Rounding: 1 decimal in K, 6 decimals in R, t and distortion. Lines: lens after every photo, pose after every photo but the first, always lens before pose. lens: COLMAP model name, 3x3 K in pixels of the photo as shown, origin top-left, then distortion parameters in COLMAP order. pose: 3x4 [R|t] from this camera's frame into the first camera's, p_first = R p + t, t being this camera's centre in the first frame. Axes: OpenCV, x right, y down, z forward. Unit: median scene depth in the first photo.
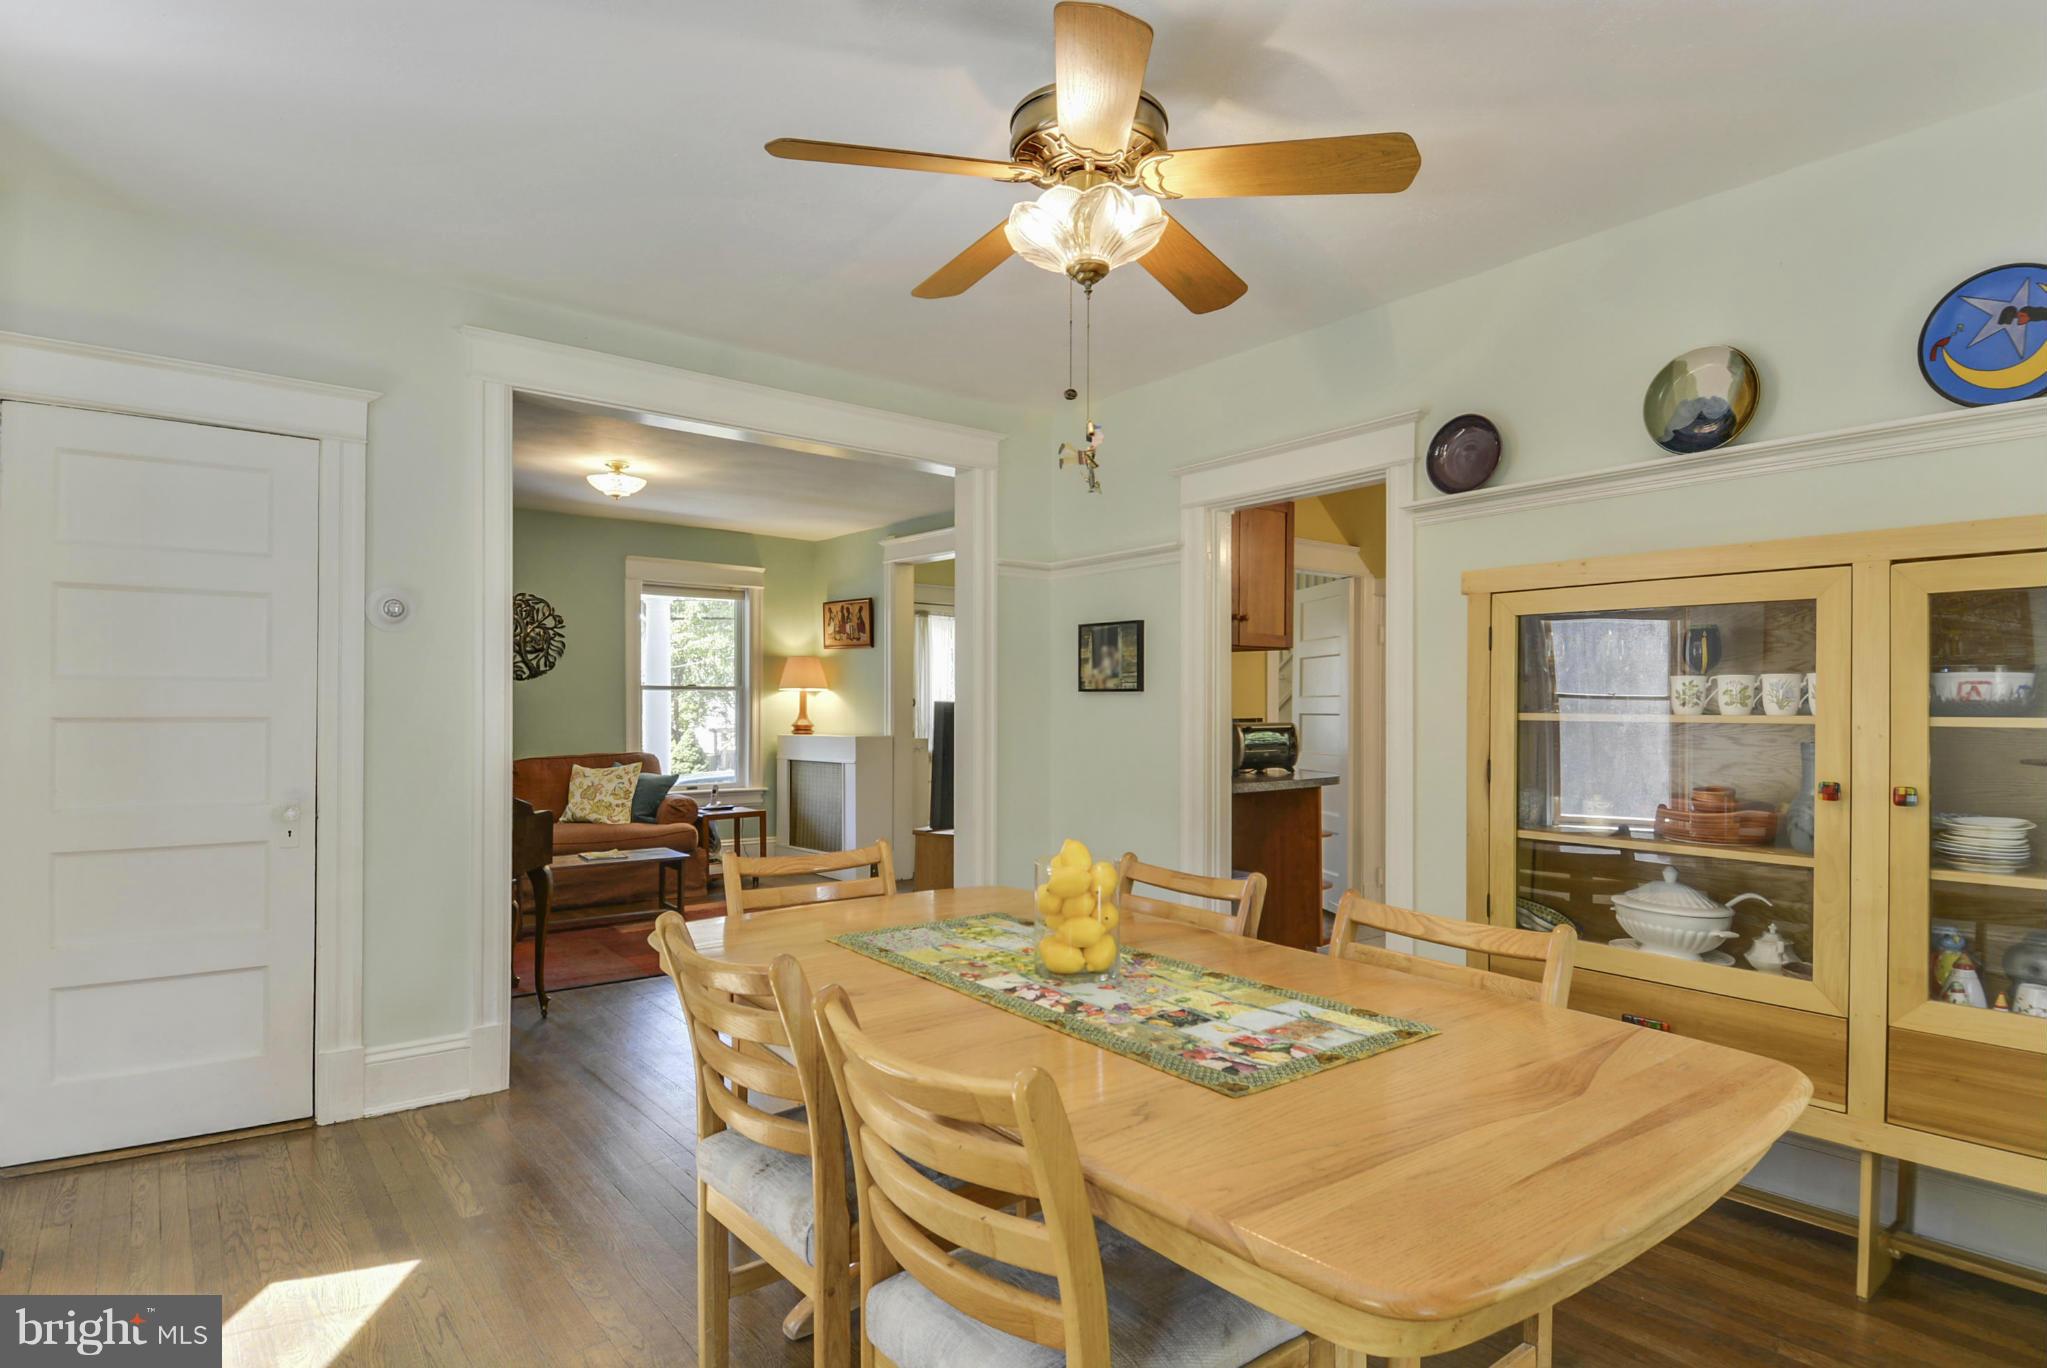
lens RADIAL K [[1113.8, 0, 1031.8], [0, 1113.8, 702.2], [0, 0, 1]] dist [0.032487, -0.038691]
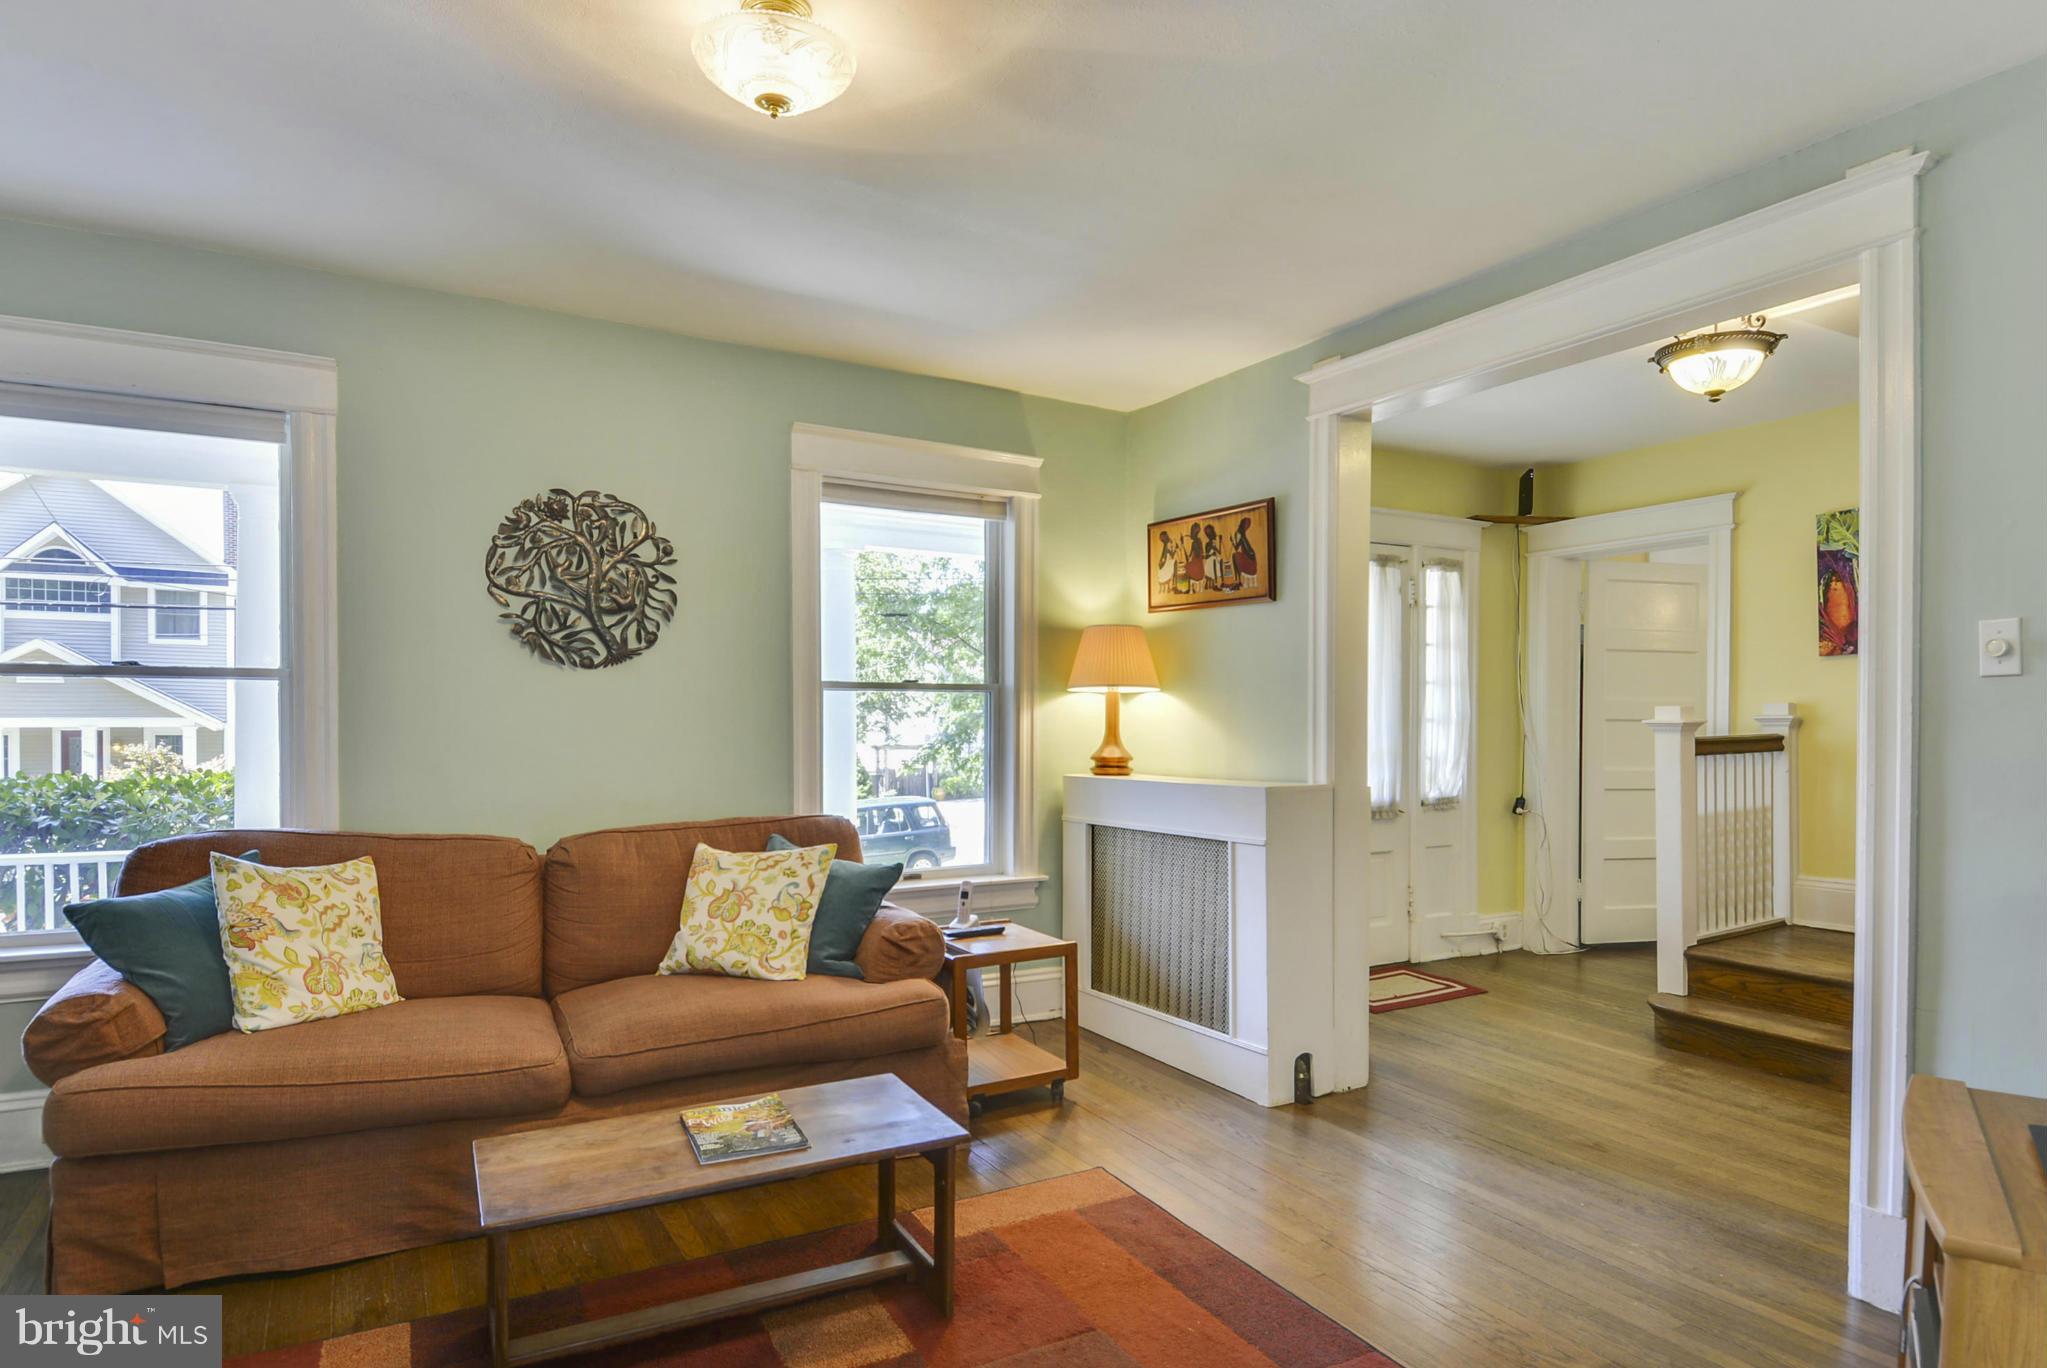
lens RADIAL K [[1113.8, 0, 998.5], [0, 1113.8, 744.5], [0, 0, 1]] dist [0.032487, -0.038691]
pose [[0.991073, -0.002753, -0.133289, -0.195745], [0.004651, 0.999892, 0.013931, 0.006854], [0.133236, -0.014427, 0.990979, 0.491458]]
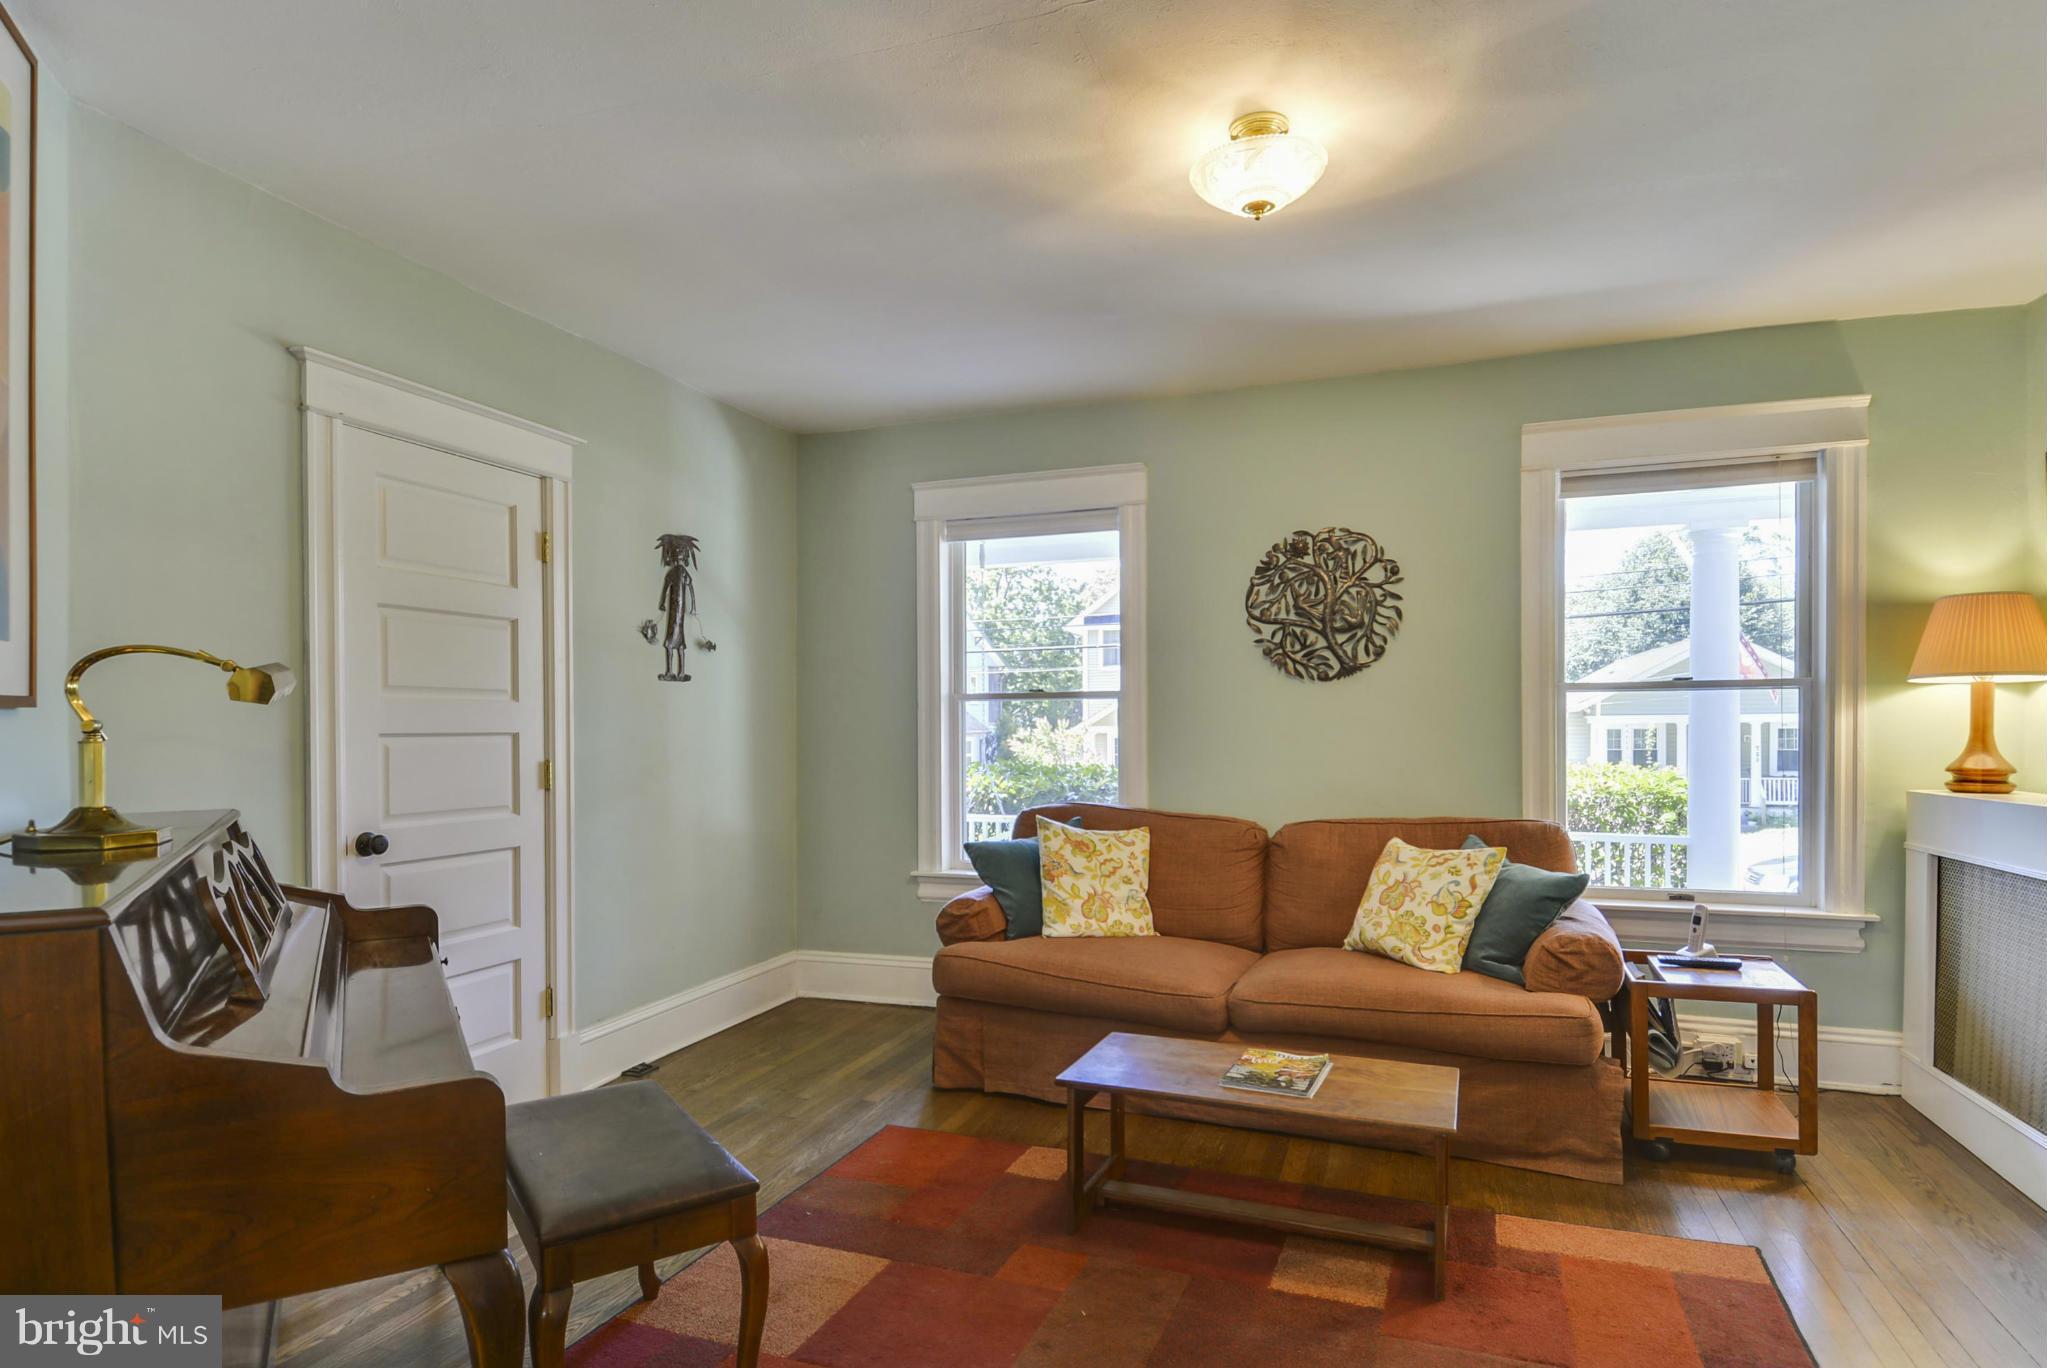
lens RADIAL K [[1113.8, 0, 1055.9], [0, 1113.8, 754.9], [0, 0, 1]] dist [0.032487, -0.038691]
pose [[0.536046, 0.009832, -0.844132, -0.047728], [0.005062, 0.999877, 0.014861, 0.007844], [0.844174, -0.012239, 0.535930, 0.529585]]
